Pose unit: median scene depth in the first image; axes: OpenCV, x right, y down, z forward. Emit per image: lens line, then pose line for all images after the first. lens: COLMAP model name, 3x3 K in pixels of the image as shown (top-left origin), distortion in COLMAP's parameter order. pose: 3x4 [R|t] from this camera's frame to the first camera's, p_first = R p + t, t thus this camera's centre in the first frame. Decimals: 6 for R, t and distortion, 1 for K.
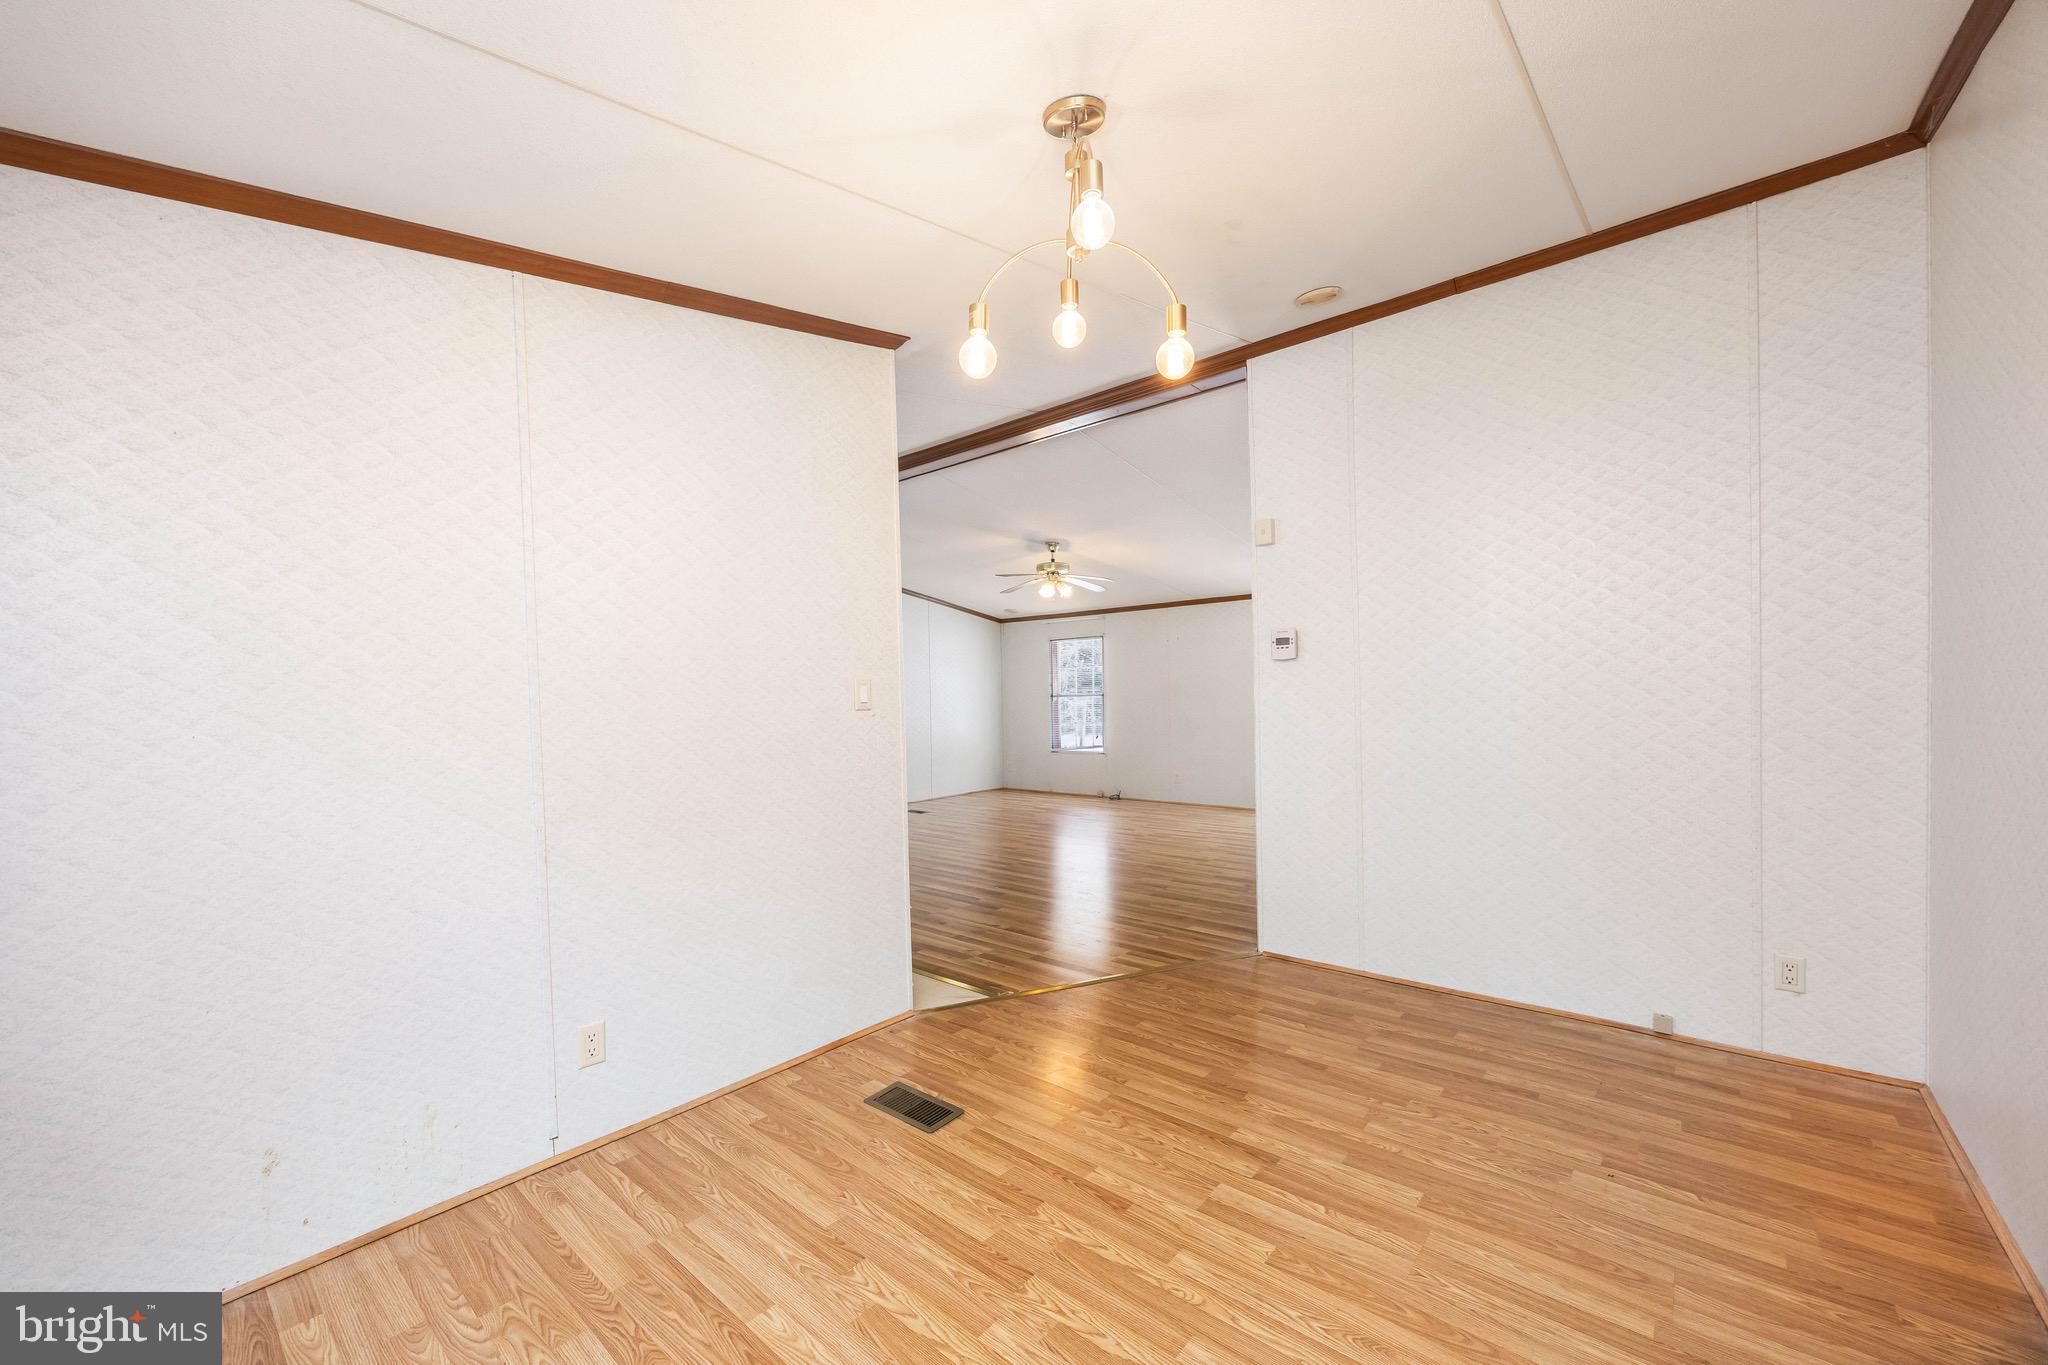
lens RADIAL K [[784.0, 0, 1027.7], [0, 784.0, 686.3], [0, 0, 1]] dist [-0.000611, -0.000023]
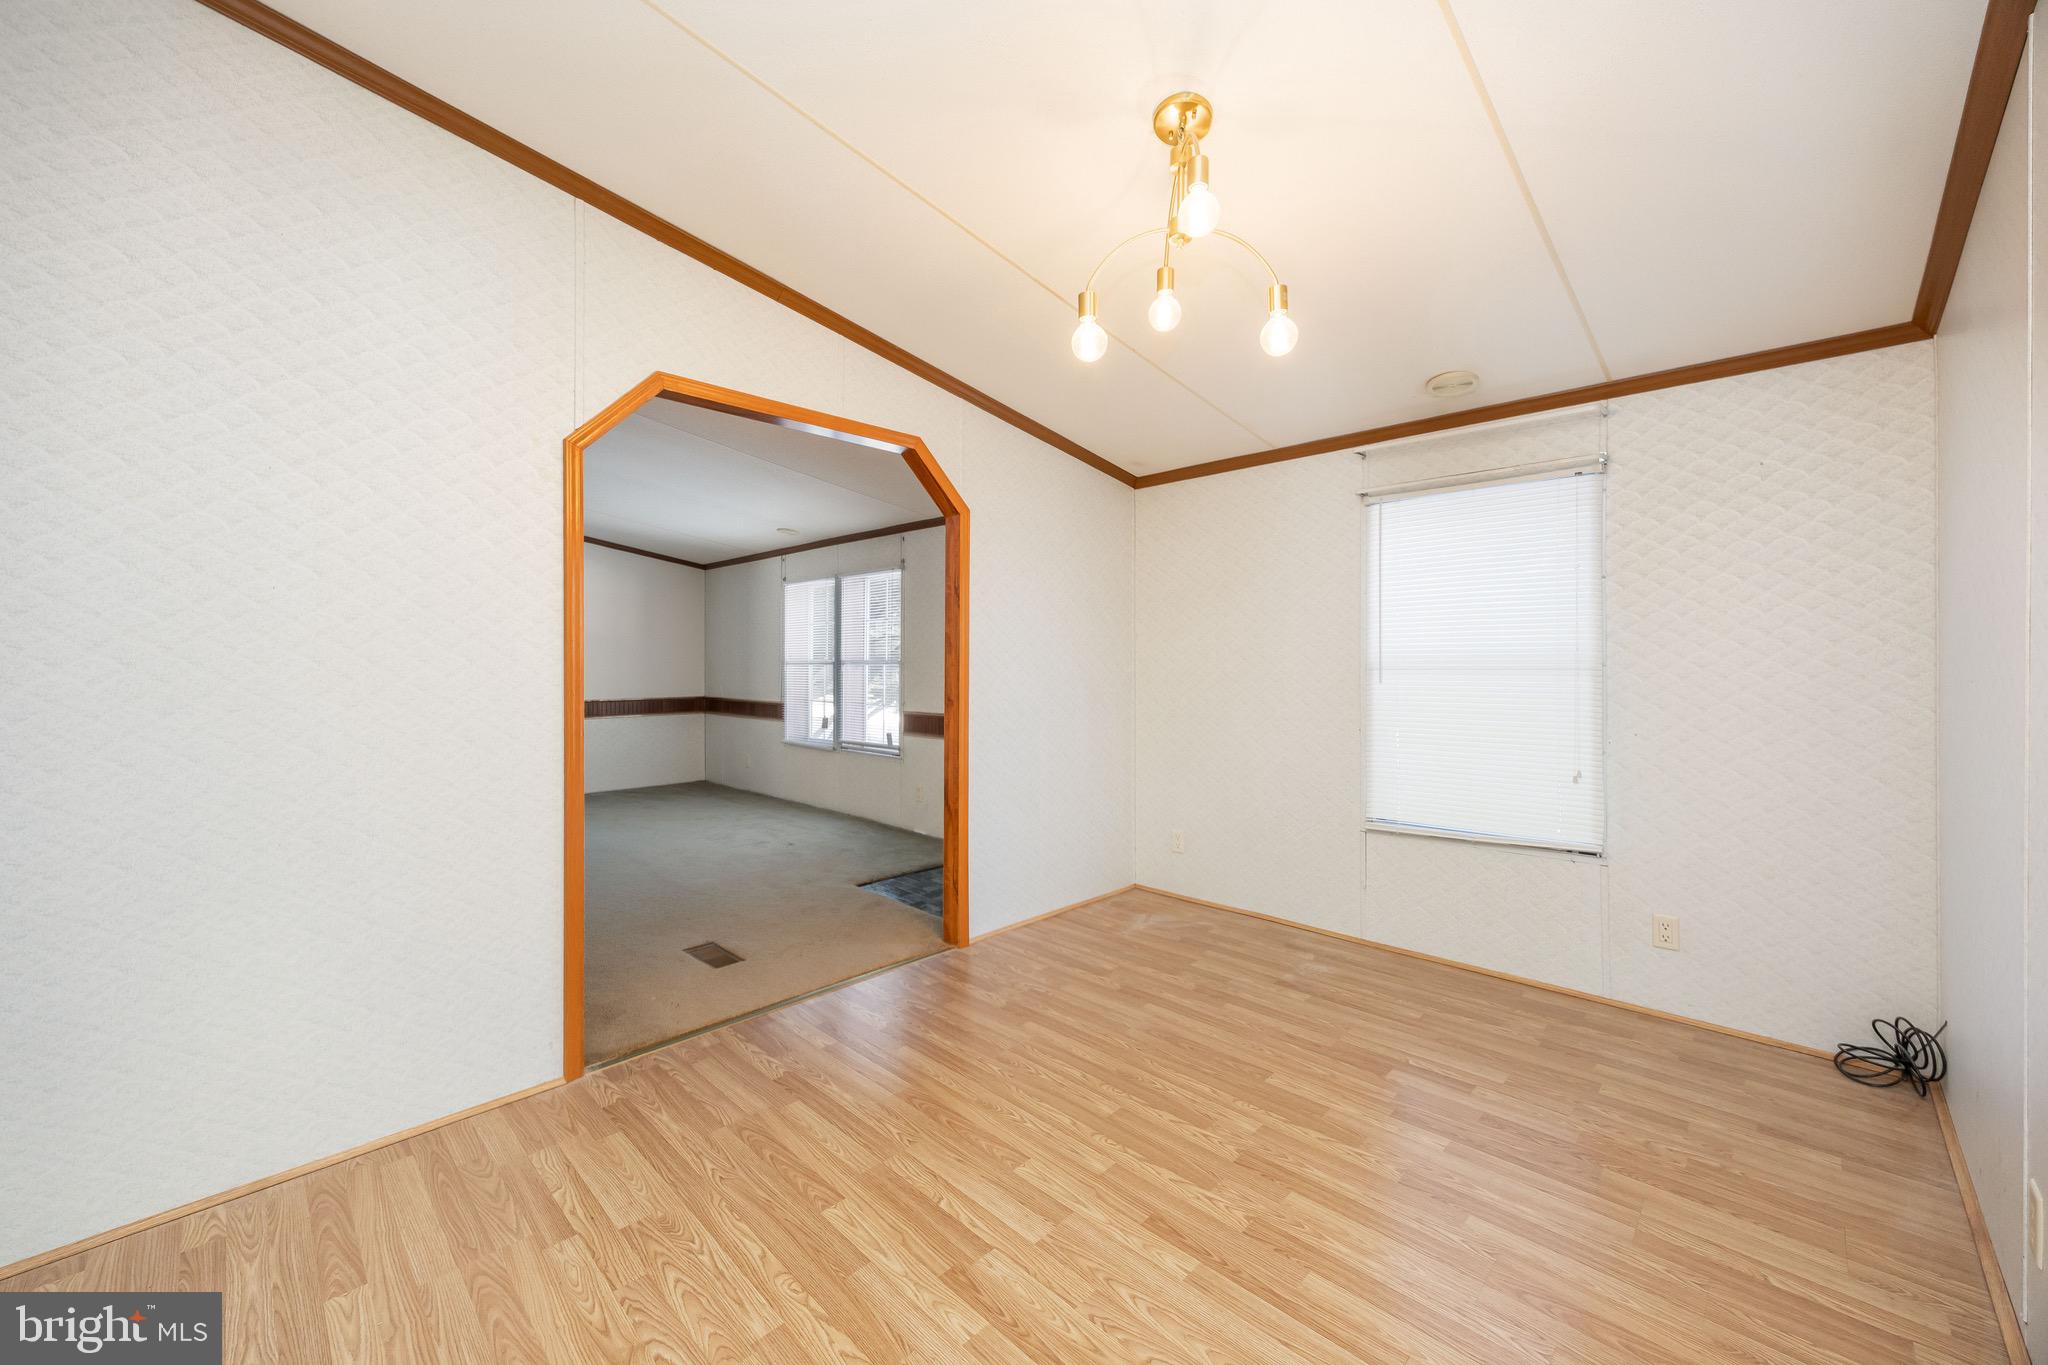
lens RADIAL K [[784.0, 0, 1027.7], [0, 784.0, 686.3], [0, 0, 1]] dist [-0.000611, -0.000023]
pose [[-0.997454, 0.019826, 0.068494, 0.203274], [0.021044, 0.999632, 0.017106, 0.022803], [-0.068130, 0.018504, -0.997505, 2.020468]]
